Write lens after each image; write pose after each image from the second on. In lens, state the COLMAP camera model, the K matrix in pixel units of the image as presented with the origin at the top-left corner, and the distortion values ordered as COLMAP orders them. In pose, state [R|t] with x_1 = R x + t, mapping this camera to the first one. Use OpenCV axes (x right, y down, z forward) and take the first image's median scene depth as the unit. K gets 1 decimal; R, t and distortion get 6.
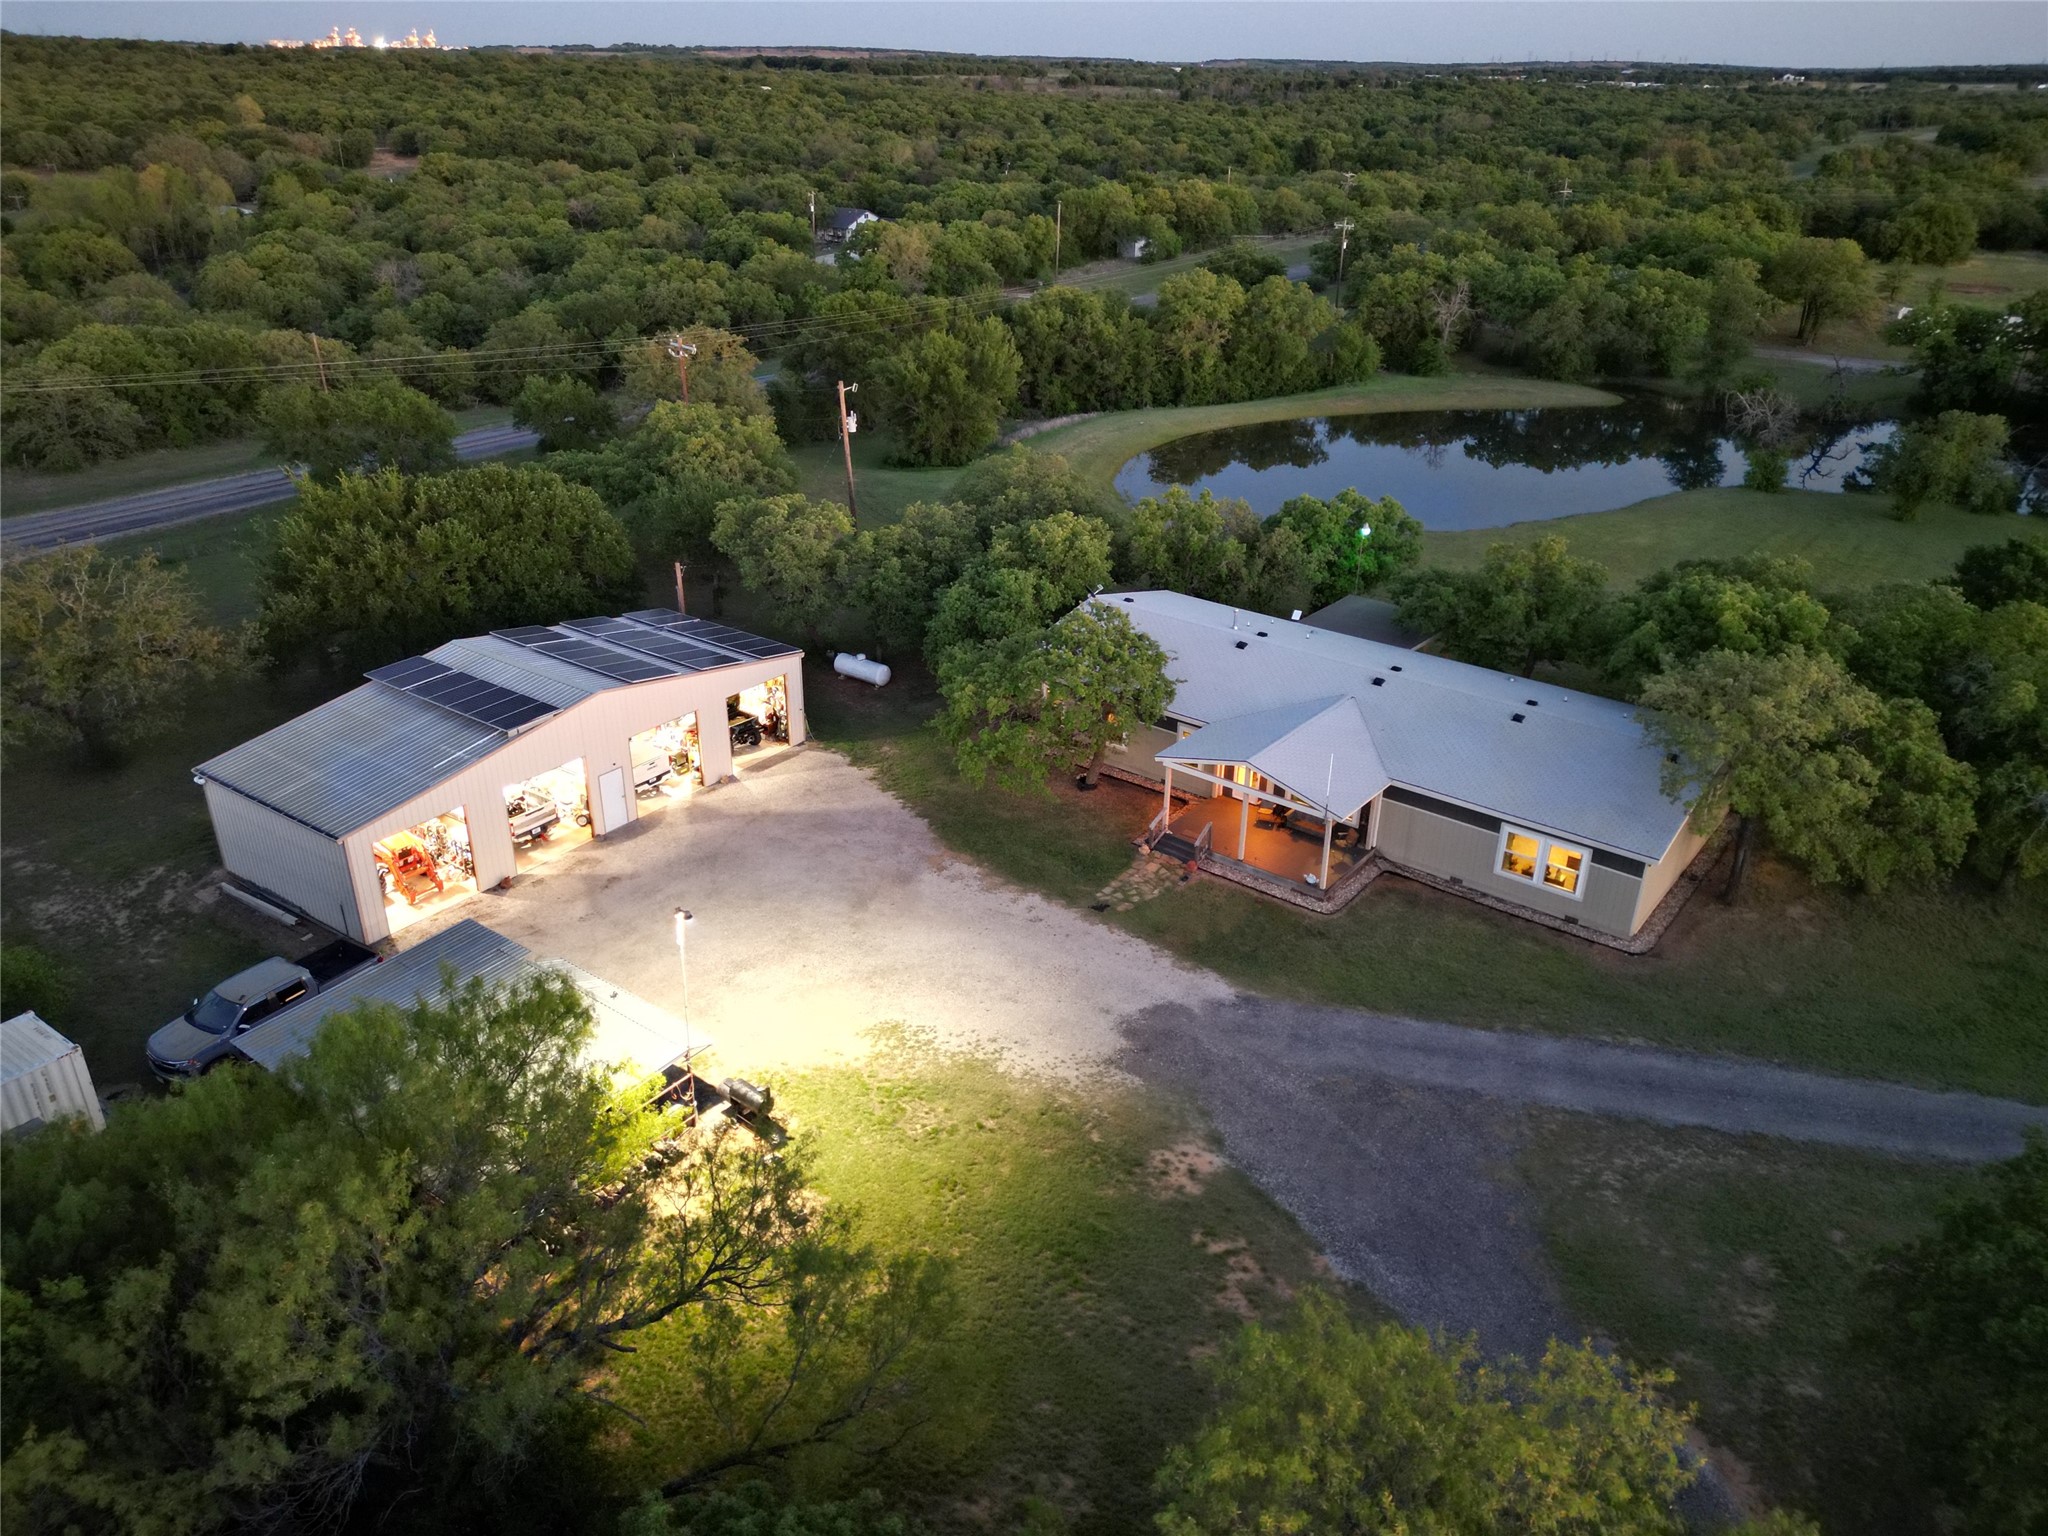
lens RADIAL K [[1429.3, 0, 1034.3], [0, 1429.3, 780.6], [0, 0, 1]] dist [0.079763, -0.081443]
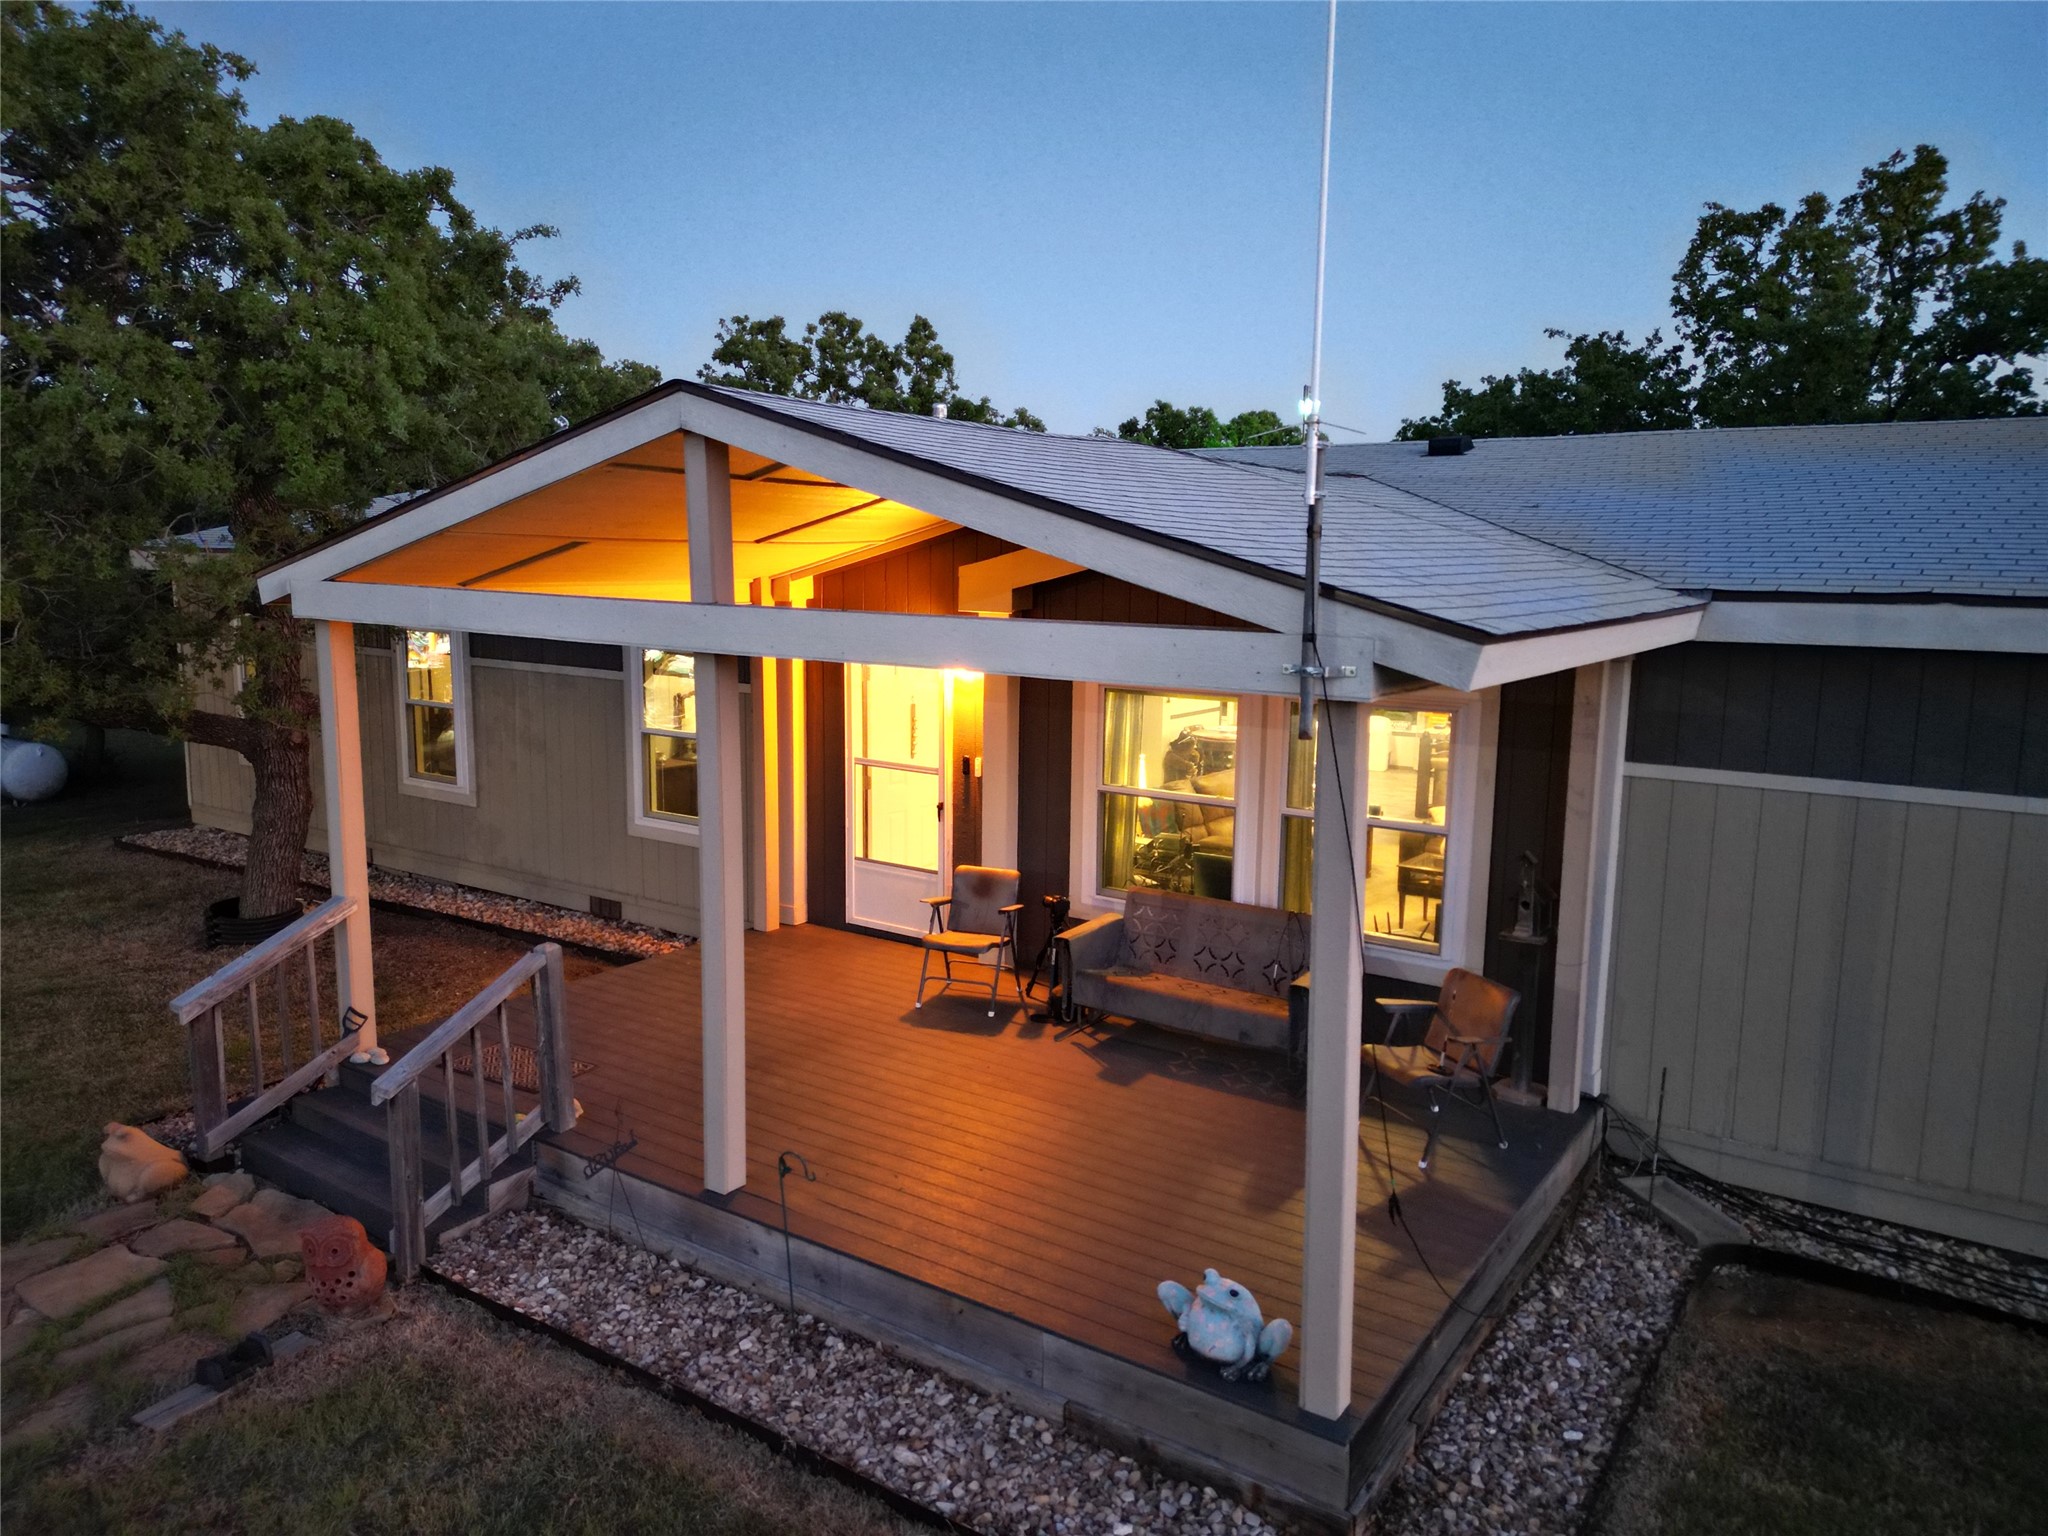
lens RADIAL K [[1429.3, 0, 1034.3], [0, 1429.3, 780.6], [0, 0, 1]] dist [0.079763, -0.081443]
pose [[0.998278, -0.014516, 0.056834, 0.162788], [0.030699, 0.954903, -0.295326, 0.057702], [-0.049984, 0.296562, 0.953705, 0.829754]]
